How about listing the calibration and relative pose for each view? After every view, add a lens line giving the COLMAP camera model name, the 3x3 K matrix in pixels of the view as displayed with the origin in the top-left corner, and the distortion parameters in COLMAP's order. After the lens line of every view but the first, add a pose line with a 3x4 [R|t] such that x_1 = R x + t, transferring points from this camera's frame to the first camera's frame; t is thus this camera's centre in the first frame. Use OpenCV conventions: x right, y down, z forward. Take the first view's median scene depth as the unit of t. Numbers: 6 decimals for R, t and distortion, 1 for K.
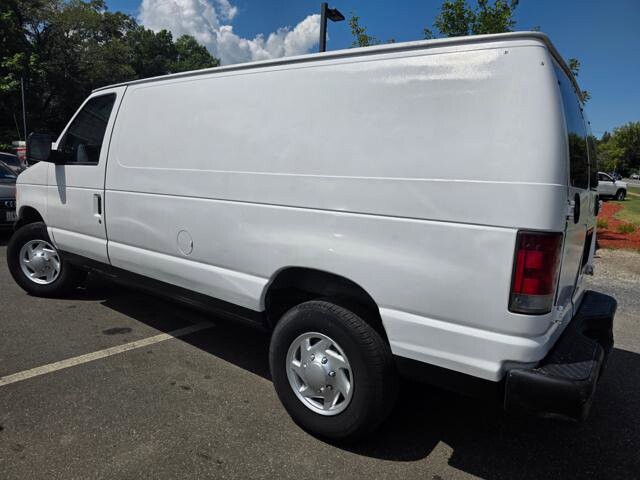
lens RADIAL K [[434.9, 0, 328.3], [0, 434.9, 237.1], [0, 0, 1]] dist [0.028530, -0.020969]
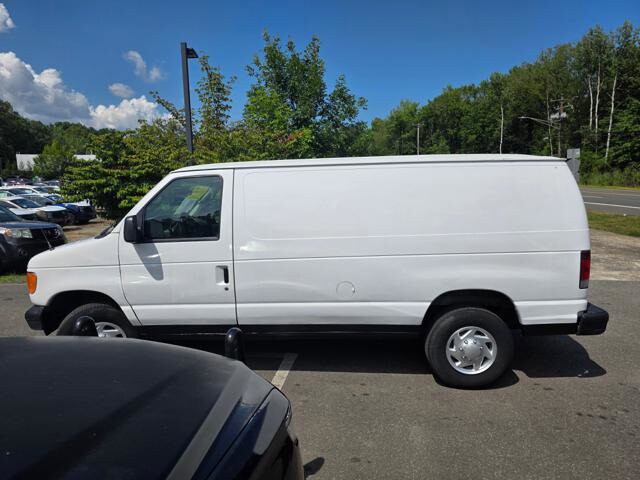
lens RADIAL K [[434.9, 0, 319.6], [0, 434.9, 238.4], [0, 0, 1]] dist [0.028530, -0.020969]
pose [[0.841230, -0.143932, 0.521167, -0.983946], [0.144864, 0.988674, 0.039215, -0.193383], [-0.520909, 0.042510, 0.852553, -0.102366]]
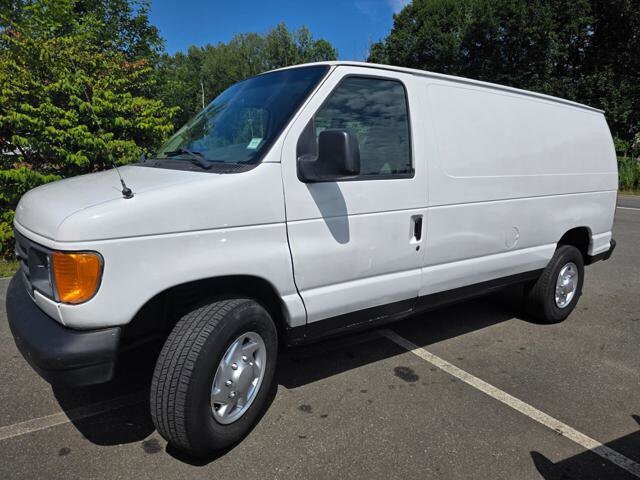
lens RADIAL K [[434.9, 0, 332.8], [0, 434.9, 235.7], [0, 0, 1]] dist [0.028530, -0.020969]
pose [[0.296510, -0.213243, 0.930919, -1.439813], [0.120209, 0.975334, 0.185129, -0.247496], [-0.947434, 0.057012, 0.314830, 0.992772]]
